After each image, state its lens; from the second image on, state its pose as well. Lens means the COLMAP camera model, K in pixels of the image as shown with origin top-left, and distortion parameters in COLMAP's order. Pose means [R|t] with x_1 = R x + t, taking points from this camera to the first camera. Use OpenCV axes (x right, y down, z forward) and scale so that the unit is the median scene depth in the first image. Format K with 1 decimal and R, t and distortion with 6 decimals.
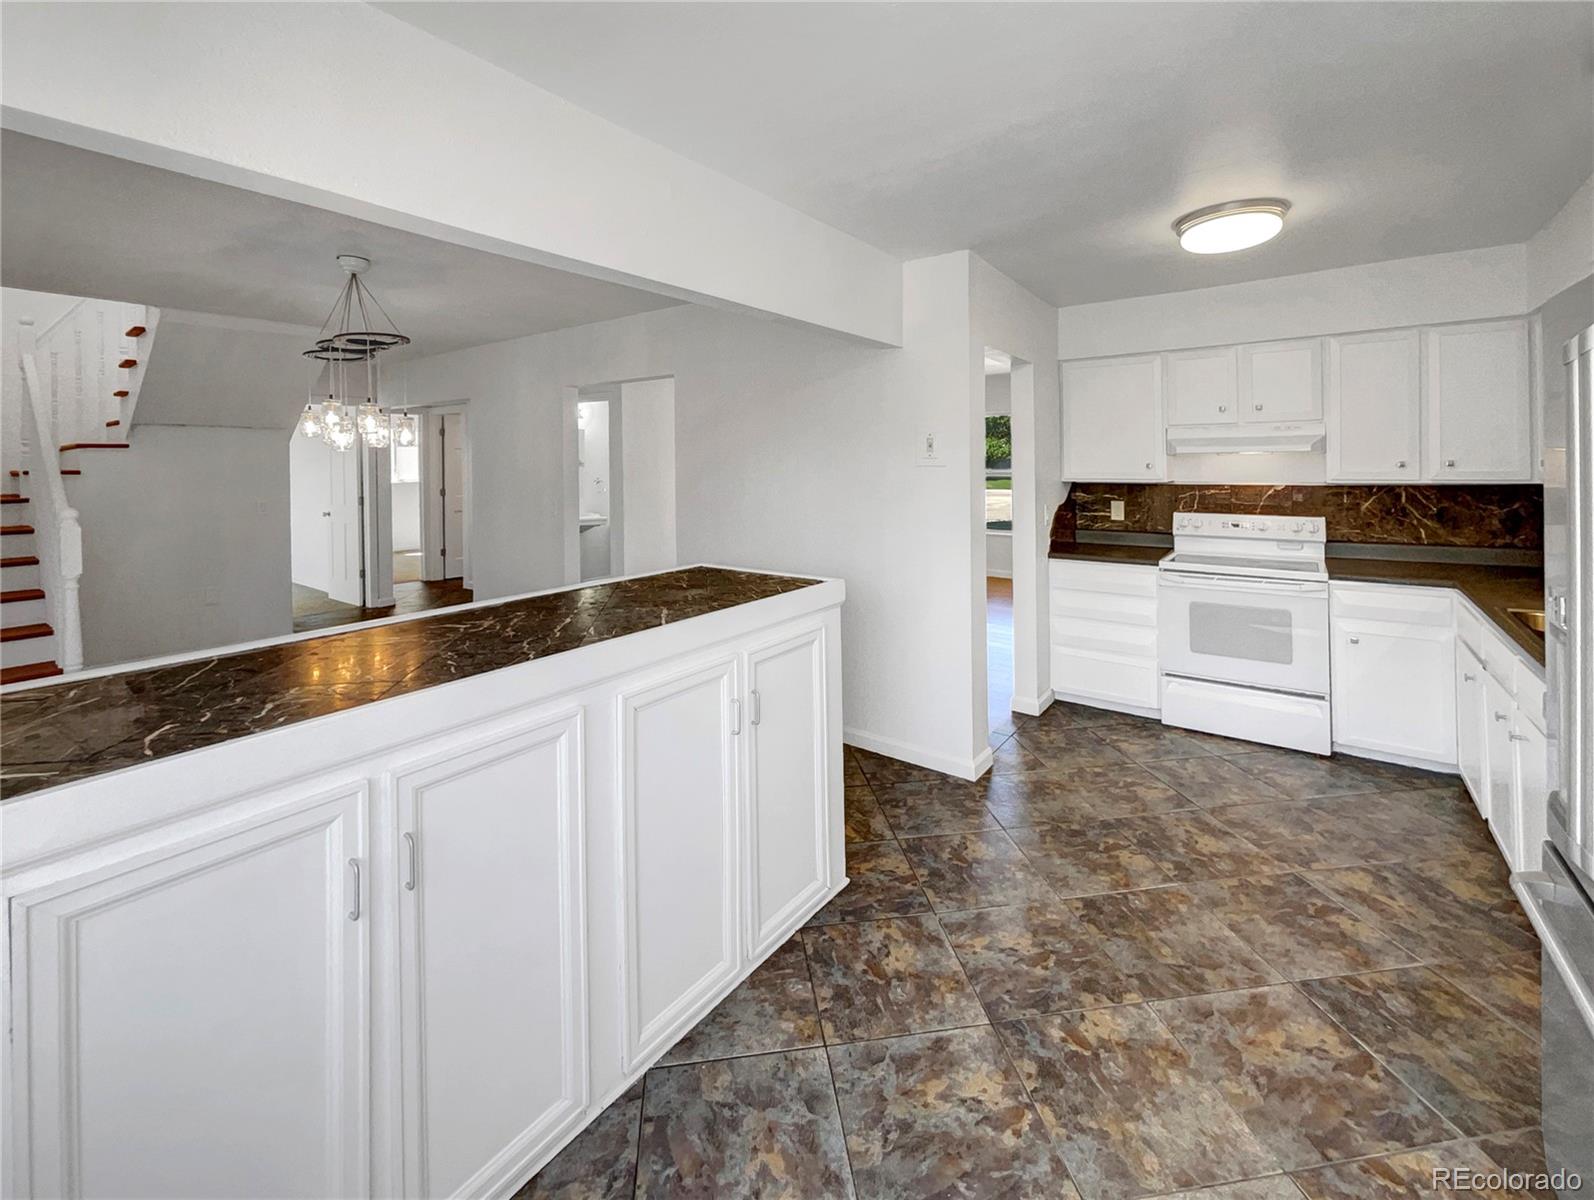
lens RADIAL K [[659.5, 0, 797.0], [0, 659.5, 600.0], [0, 0, 1]] dist [-0.000365, -0.000107]
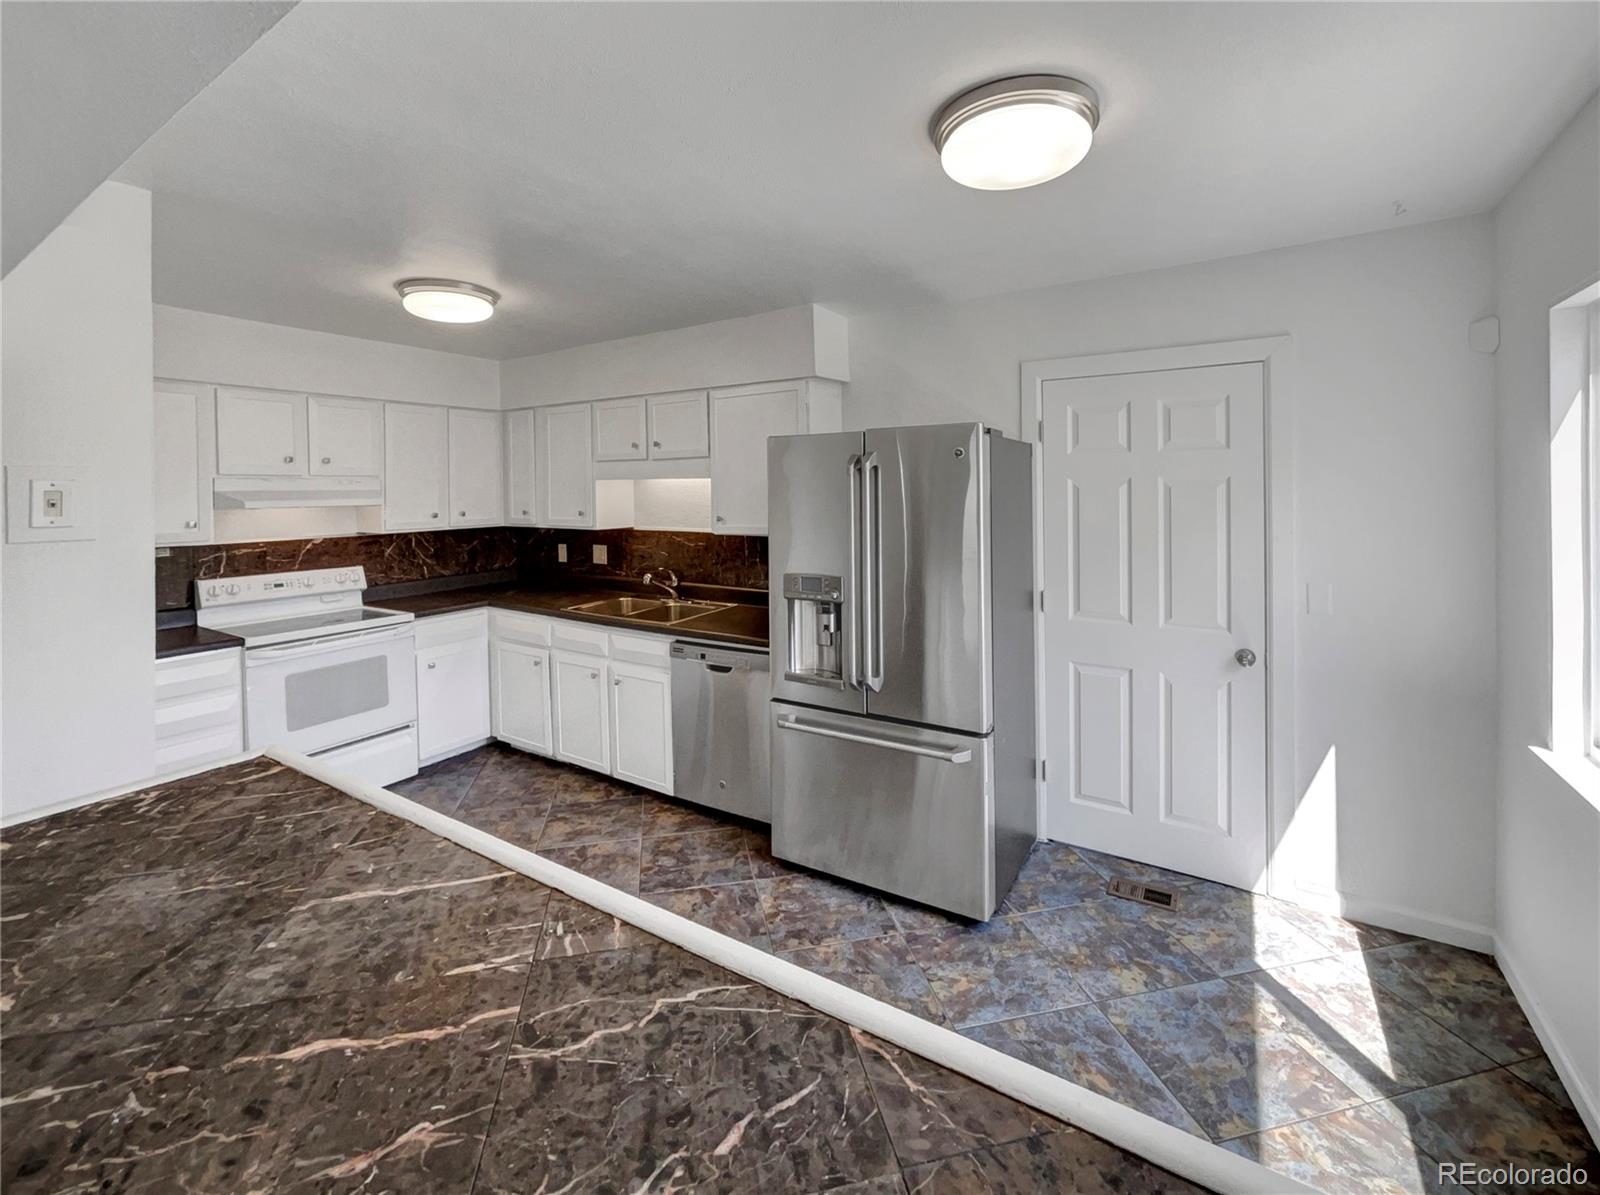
lens RADIAL K [[695.5, 0, 800.0], [0, 695.5, 597.5], [0, 0, 1]] dist [-0.000169, -0.000018]
pose [[-0.074065, -0.144421, 0.986741, -0.395214], [0.216681, 0.963489, 0.157282, -0.106932], [-0.973429, 0.225457, -0.040068, 0.396642]]
